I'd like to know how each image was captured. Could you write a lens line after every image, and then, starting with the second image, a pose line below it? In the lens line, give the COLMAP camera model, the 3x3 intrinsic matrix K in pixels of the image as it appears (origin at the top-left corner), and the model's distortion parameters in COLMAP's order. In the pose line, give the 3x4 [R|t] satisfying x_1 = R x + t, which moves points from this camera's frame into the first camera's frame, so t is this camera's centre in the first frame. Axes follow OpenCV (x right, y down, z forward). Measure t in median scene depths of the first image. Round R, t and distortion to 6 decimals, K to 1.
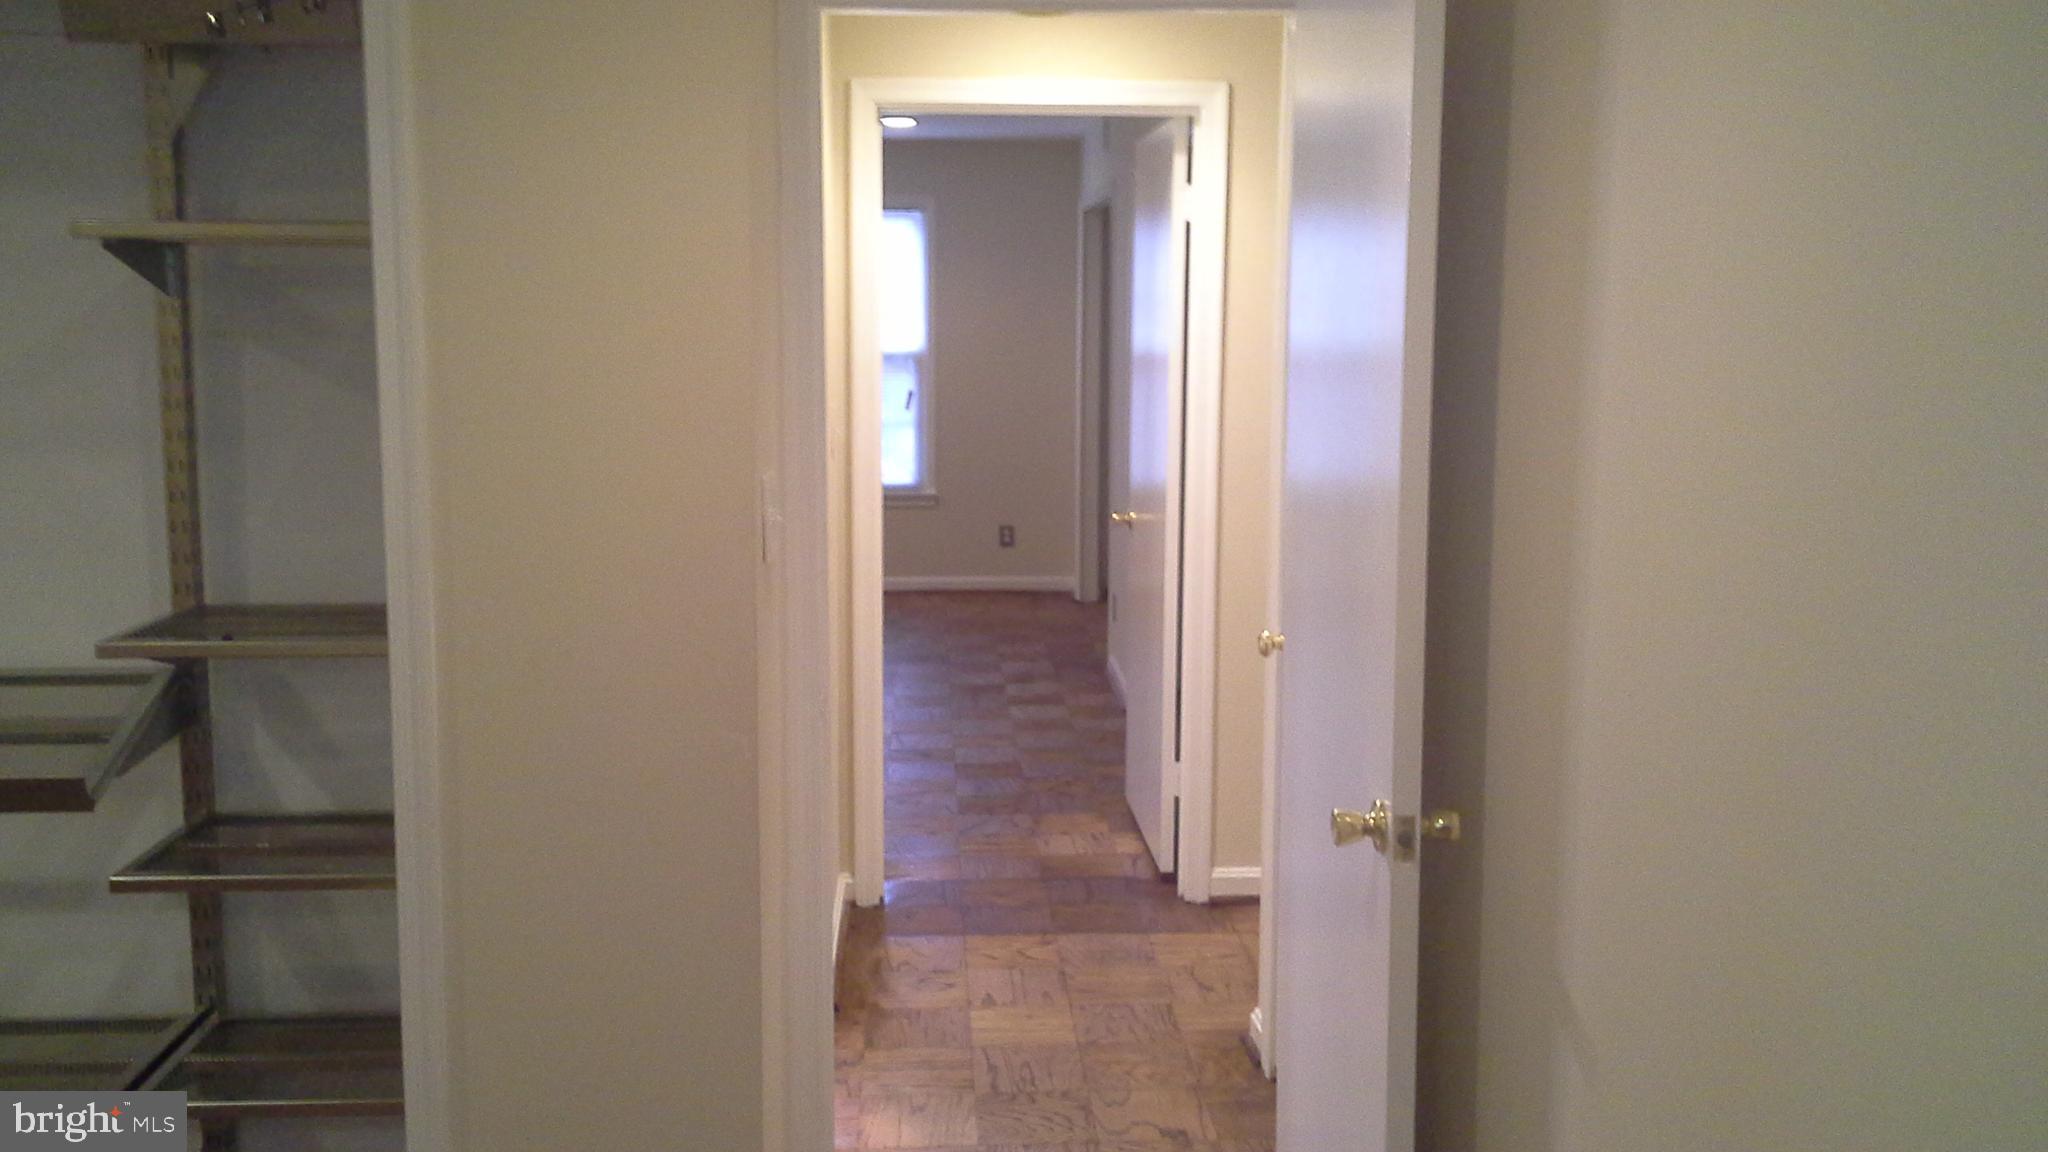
lens RADIAL K [[1896.6, 0, 1029.1], [0, 1896.6, 564.8], [0, 0, 1]] dist [0.149897, -0.350896]
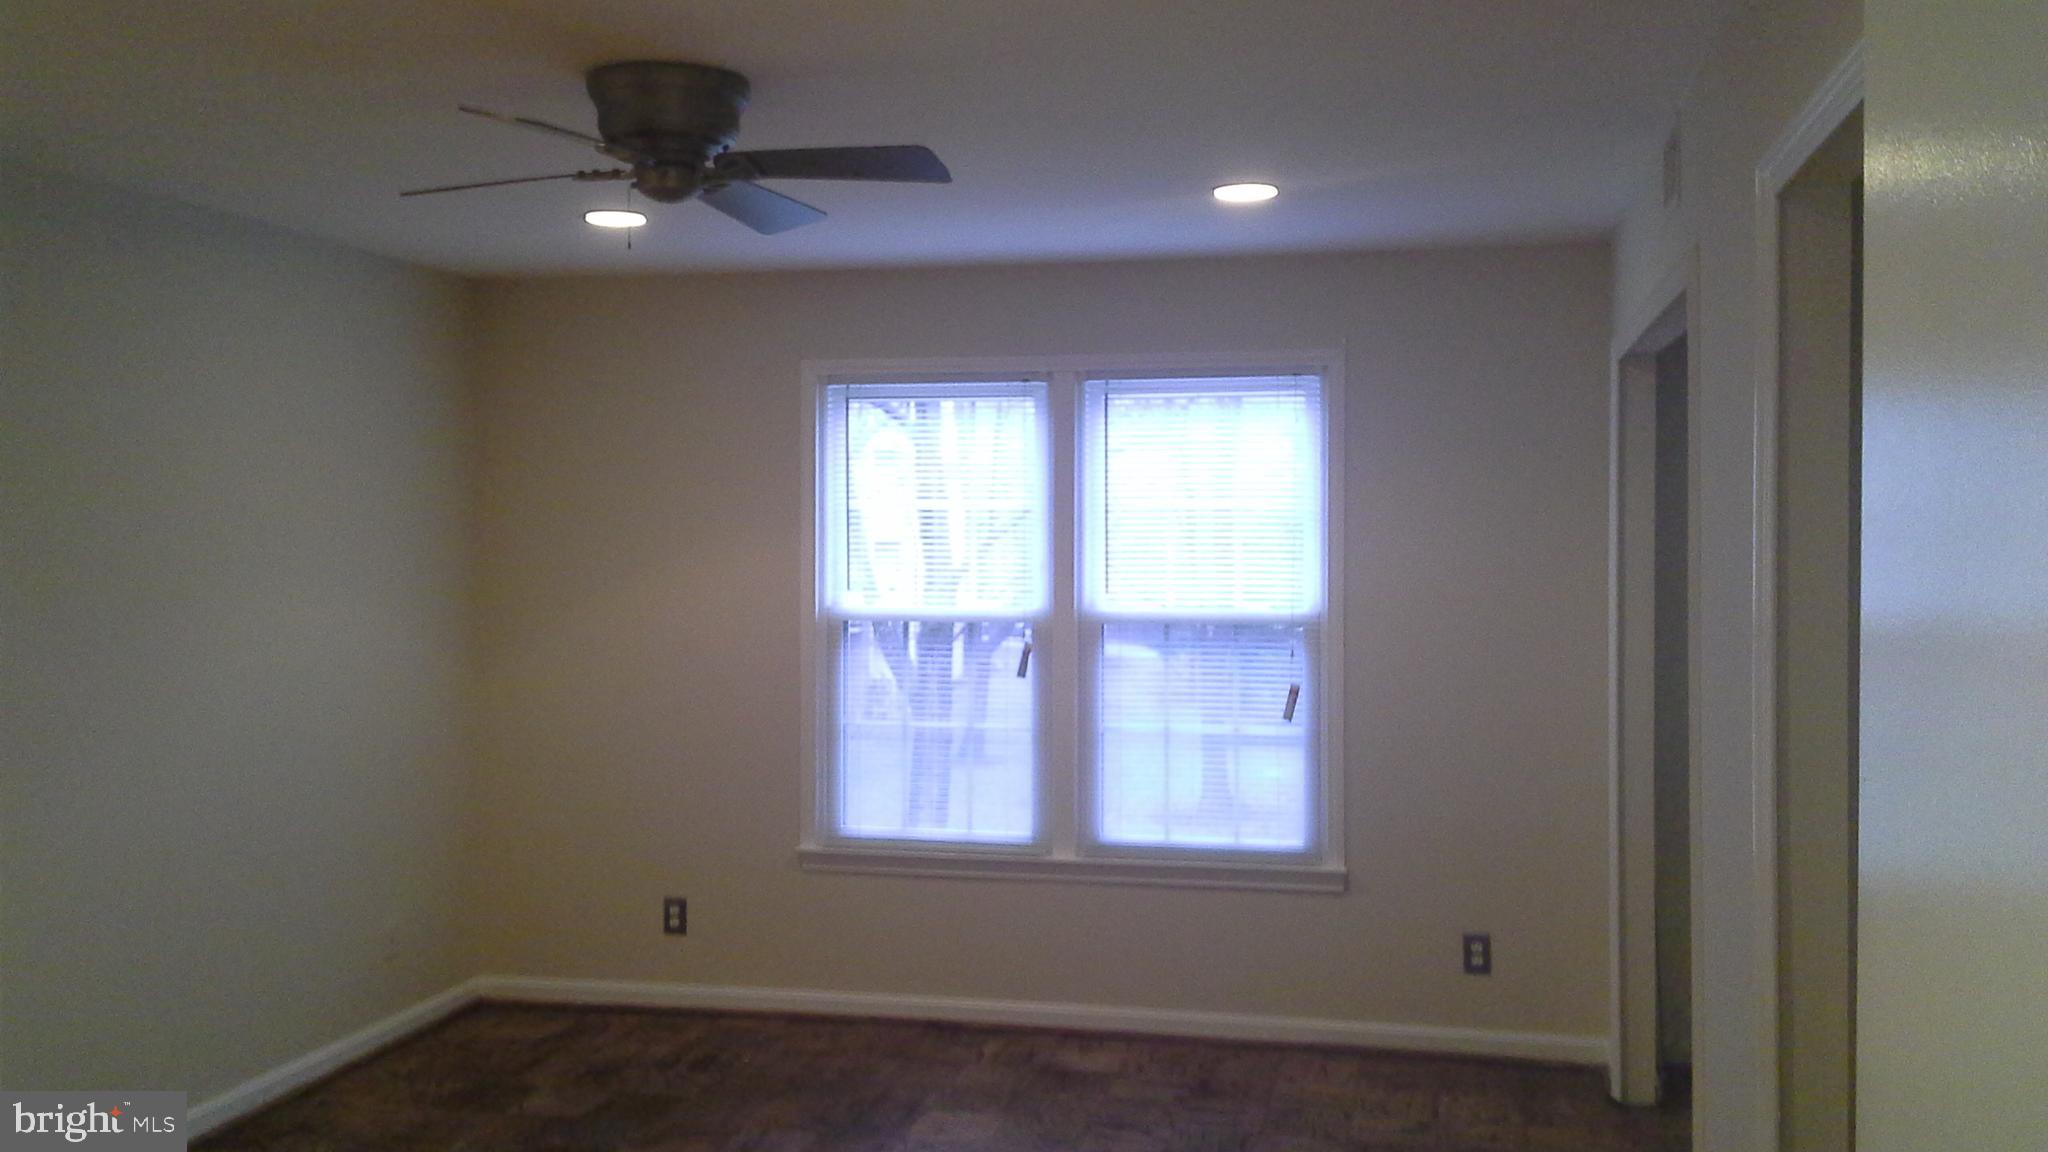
lens RADIAL K [[1896.6, 0, 1029.1], [0, 1896.6, 564.8], [0, 0, 1]] dist [0.149897, -0.350896]
pose [[0.963733, -0.002185, -0.266861, 0.011752], [-0.036189, 0.989660, -0.138794, -0.045778], [0.264405, 0.143418, 0.953688, 0.433146]]
